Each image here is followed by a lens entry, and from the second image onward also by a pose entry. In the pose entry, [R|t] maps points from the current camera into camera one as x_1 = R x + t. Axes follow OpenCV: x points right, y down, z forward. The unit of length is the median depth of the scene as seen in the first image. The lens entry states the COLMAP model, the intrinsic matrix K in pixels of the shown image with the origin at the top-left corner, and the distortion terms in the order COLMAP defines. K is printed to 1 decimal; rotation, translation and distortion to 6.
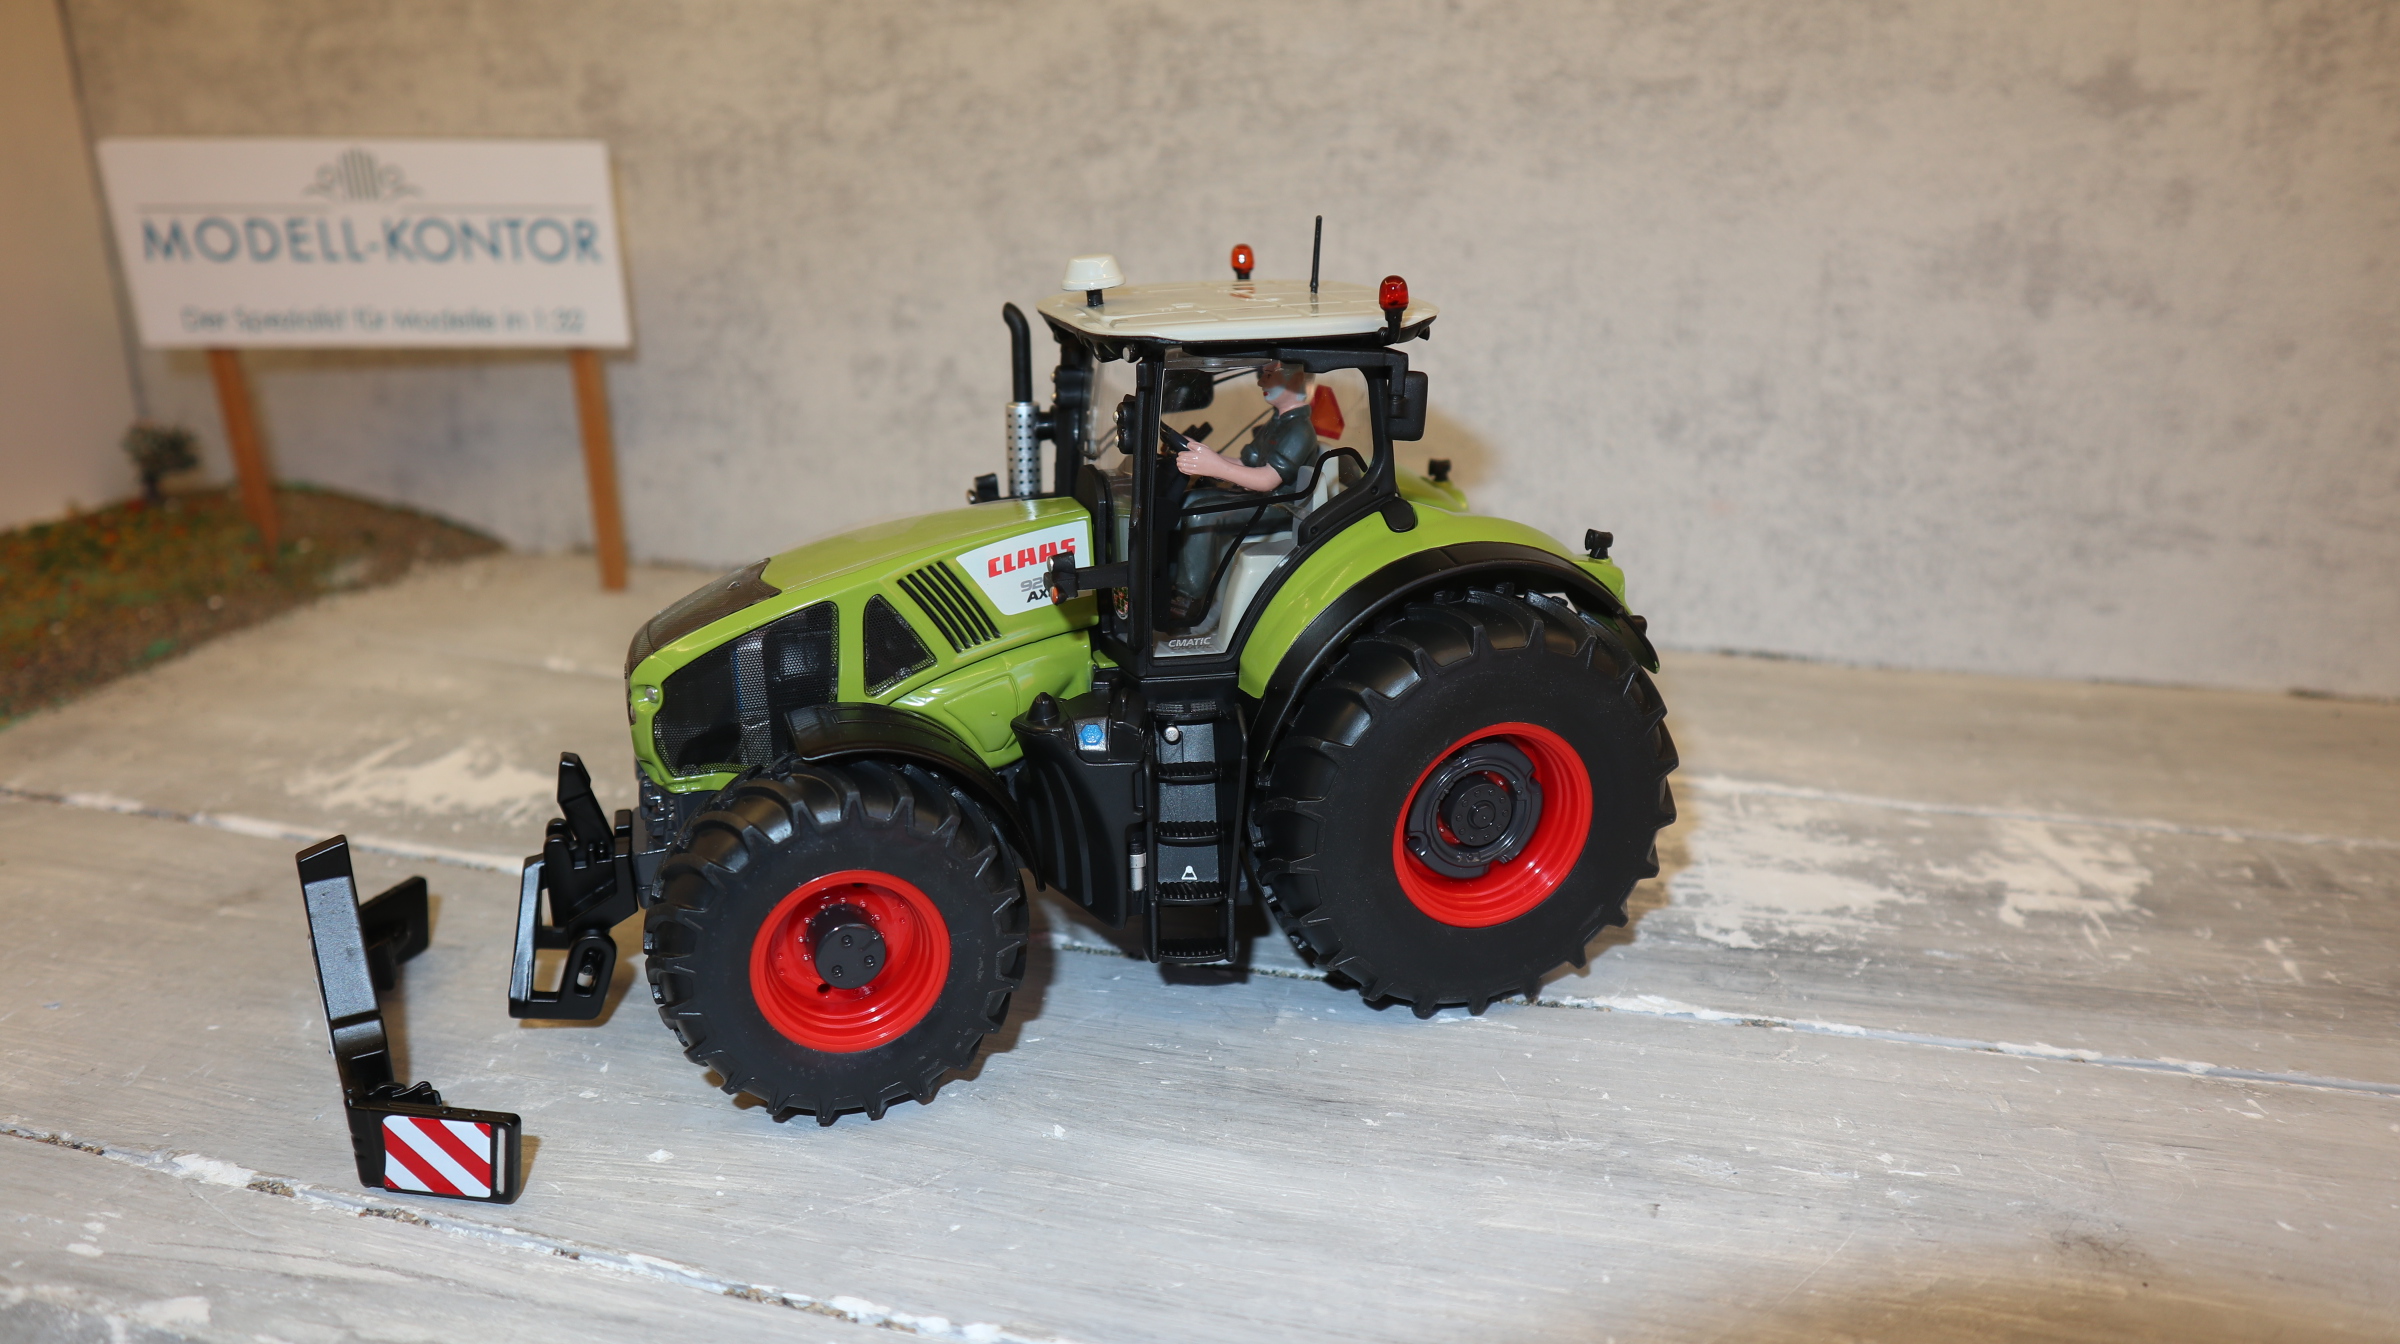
lens RADIAL K [[1743.2, 0, 1200.0], [0, 1743.2, 672.0], [0, 0, 1]] dist [-0.122991, 0.092060]
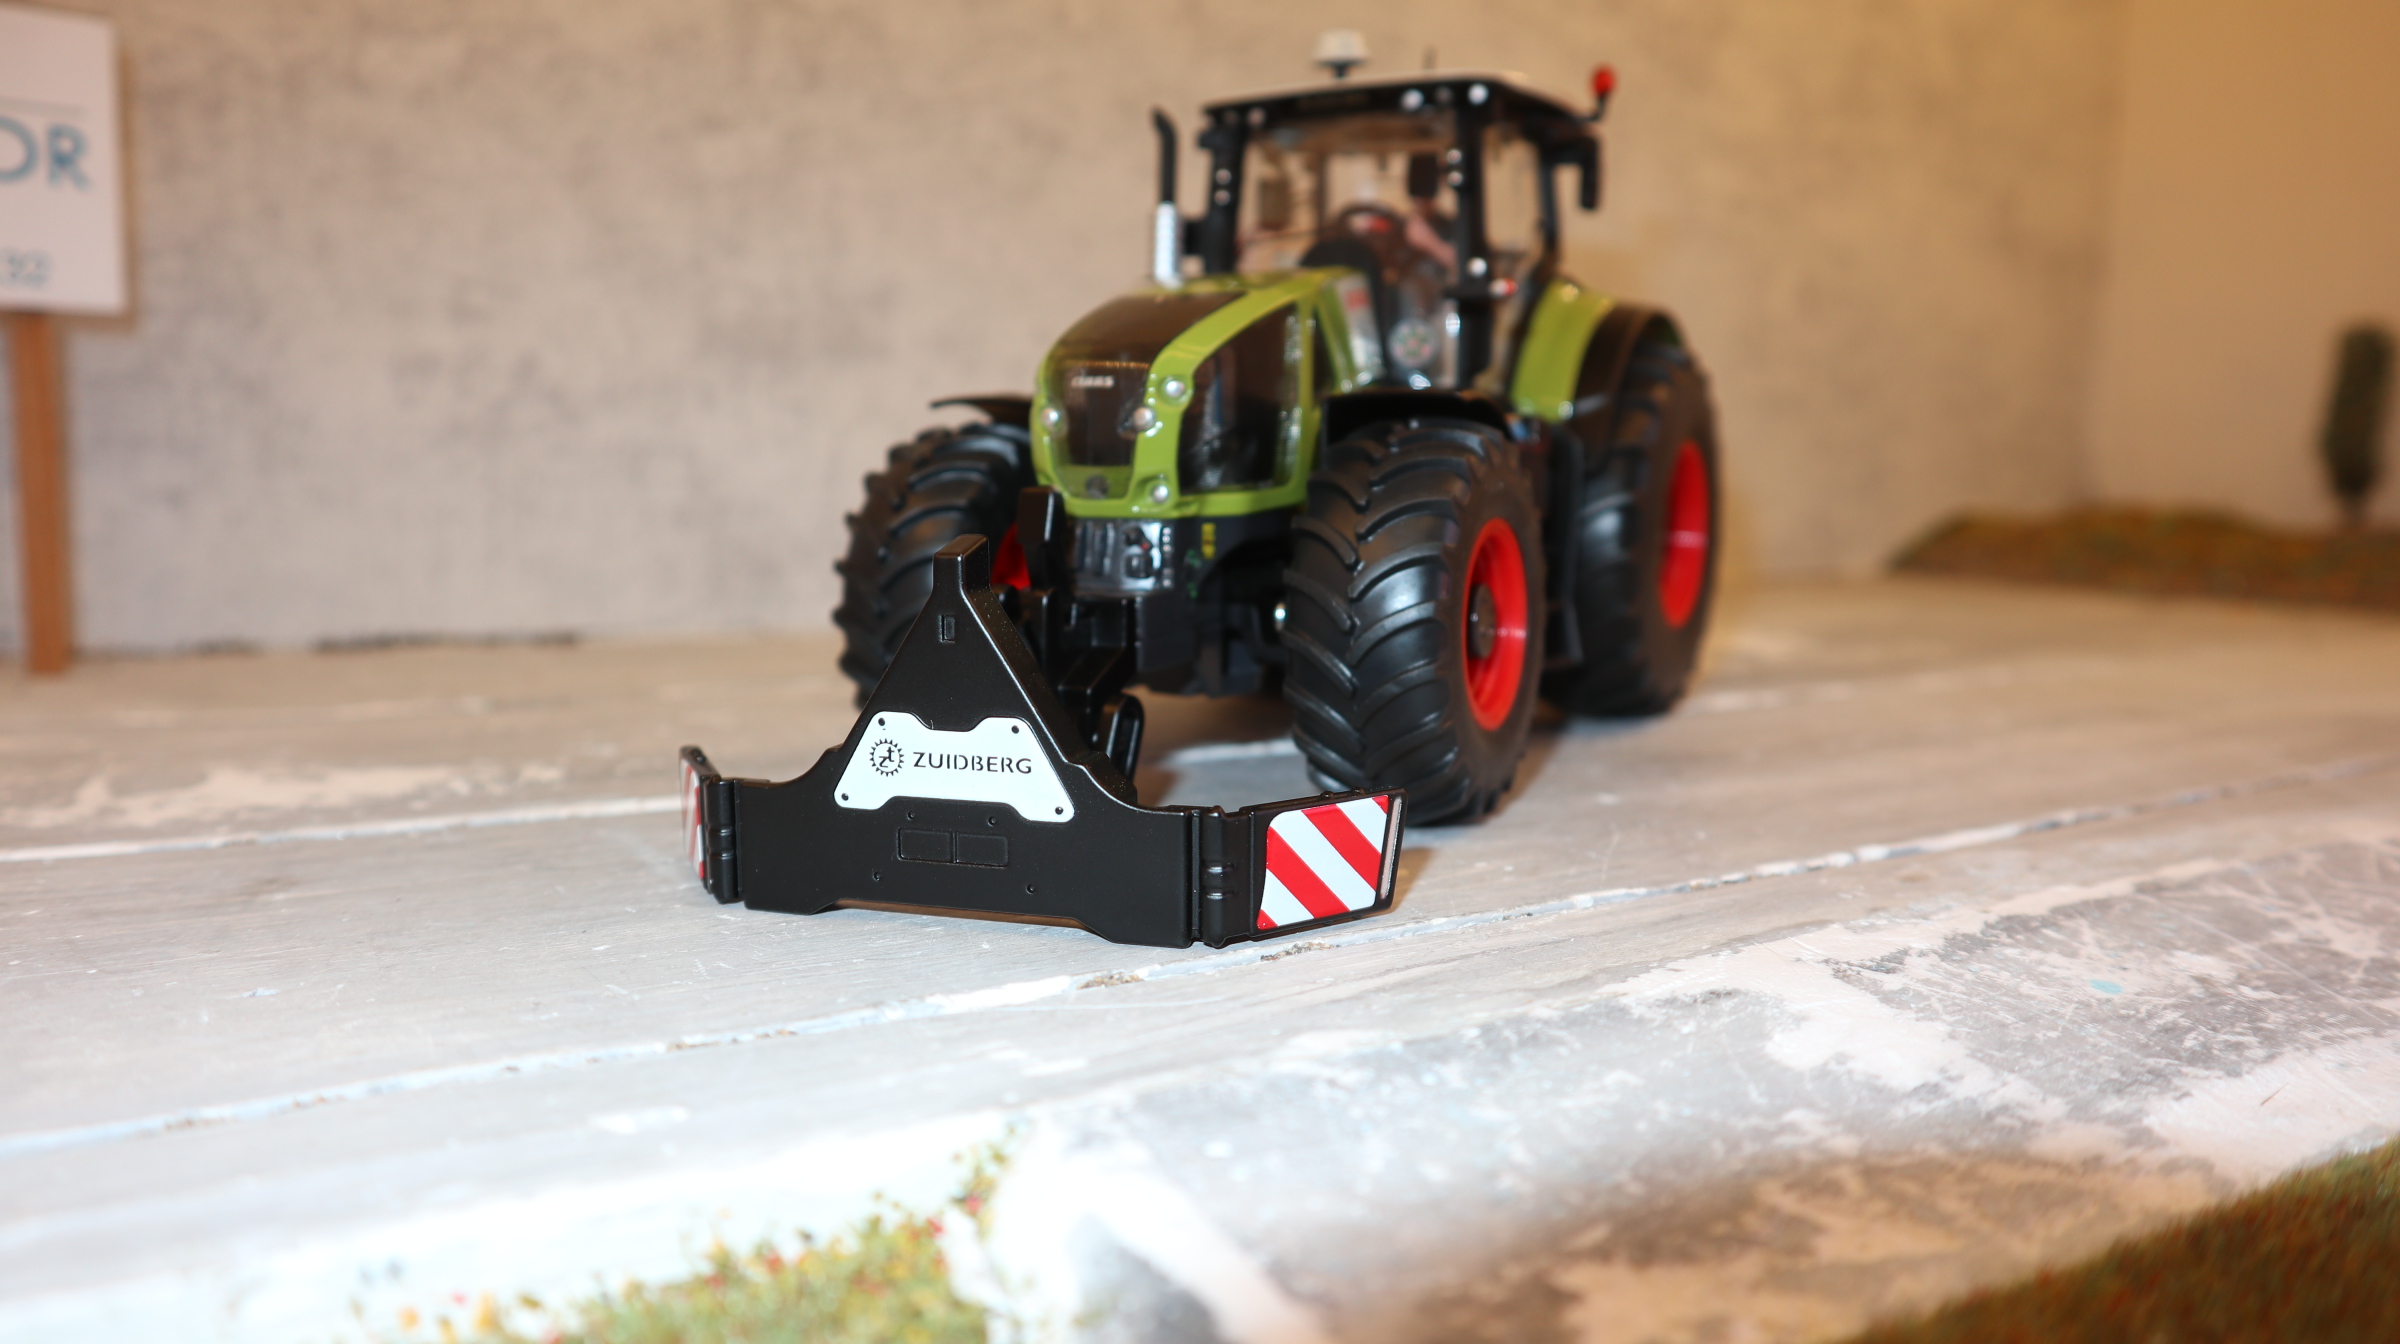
lens RADIAL K [[1743.2, 0, 1200.0], [0, 1743.2, 672.0], [0, 0, 1]] dist [-0.122991, 0.092060]
pose [[0.714397, -0.080806, 0.695059, -0.838969], [0.222107, 0.968129, -0.115734, 0.230325], [-0.663555, 0.237058, 0.709576, 0.377733]]
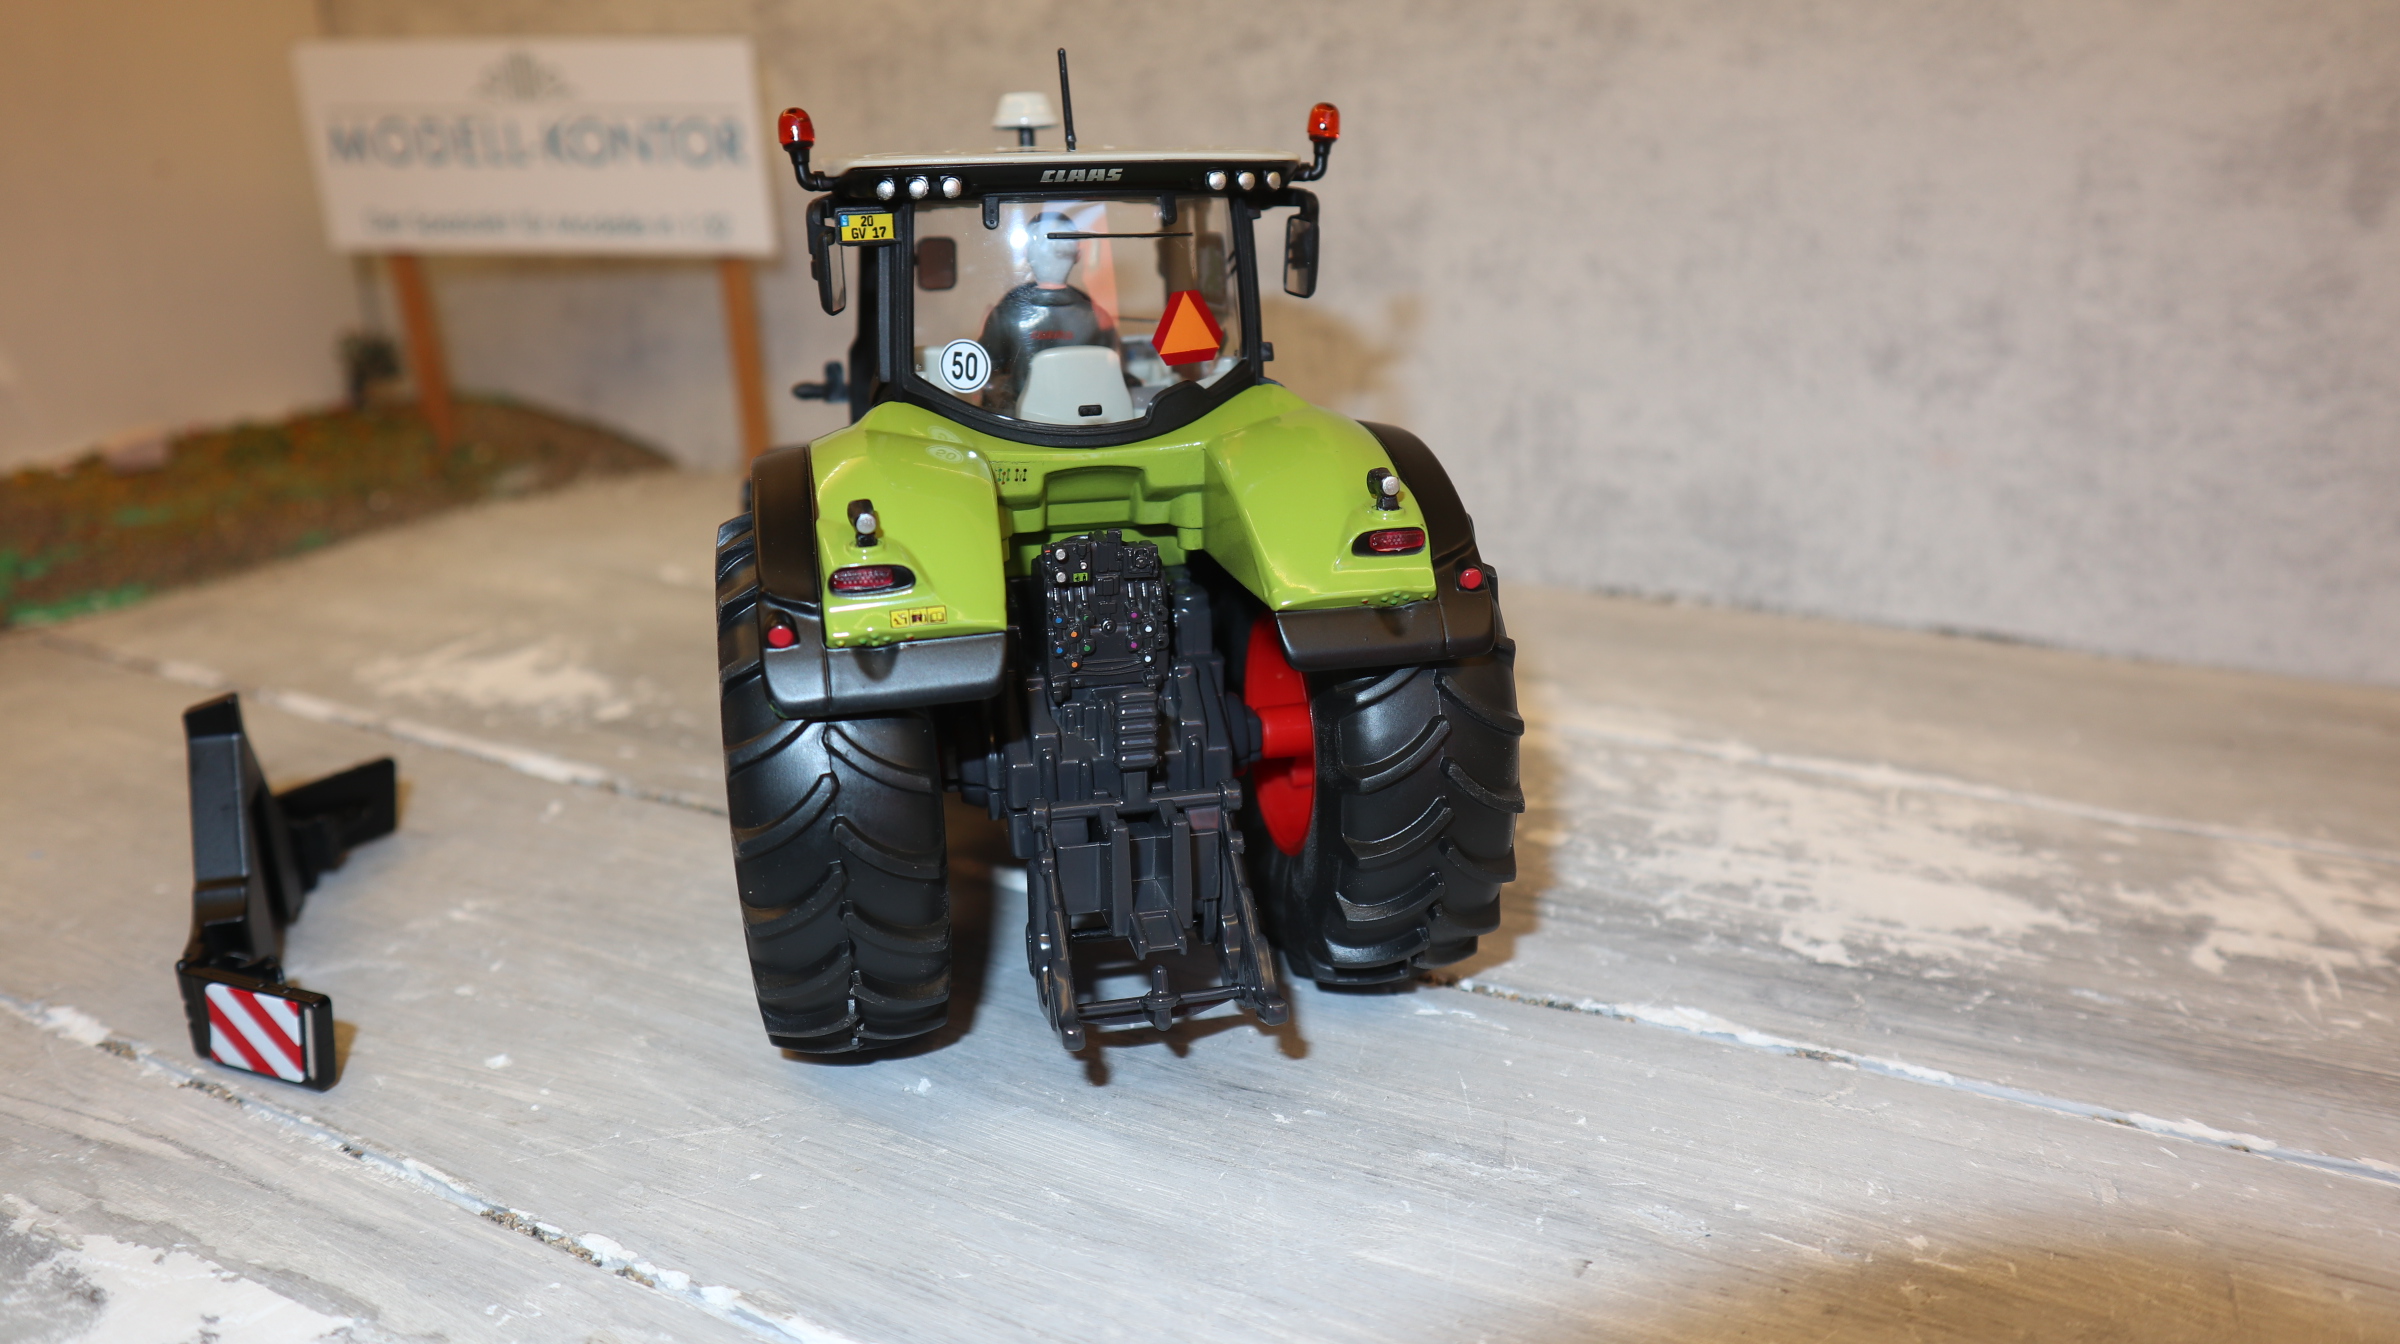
lens RADIAL K [[1761.3, 0, 1200.0], [0, 1761.3, 672.0], [0, 0, 1]] dist [-0.125166, 0.094900]
pose [[0.975009, 0.062020, -0.213332, 0.201463], [-0.062558, 0.998032, 0.004235, 0.041789], [0.213175, 0.009216, 0.976970, 0.155928]]
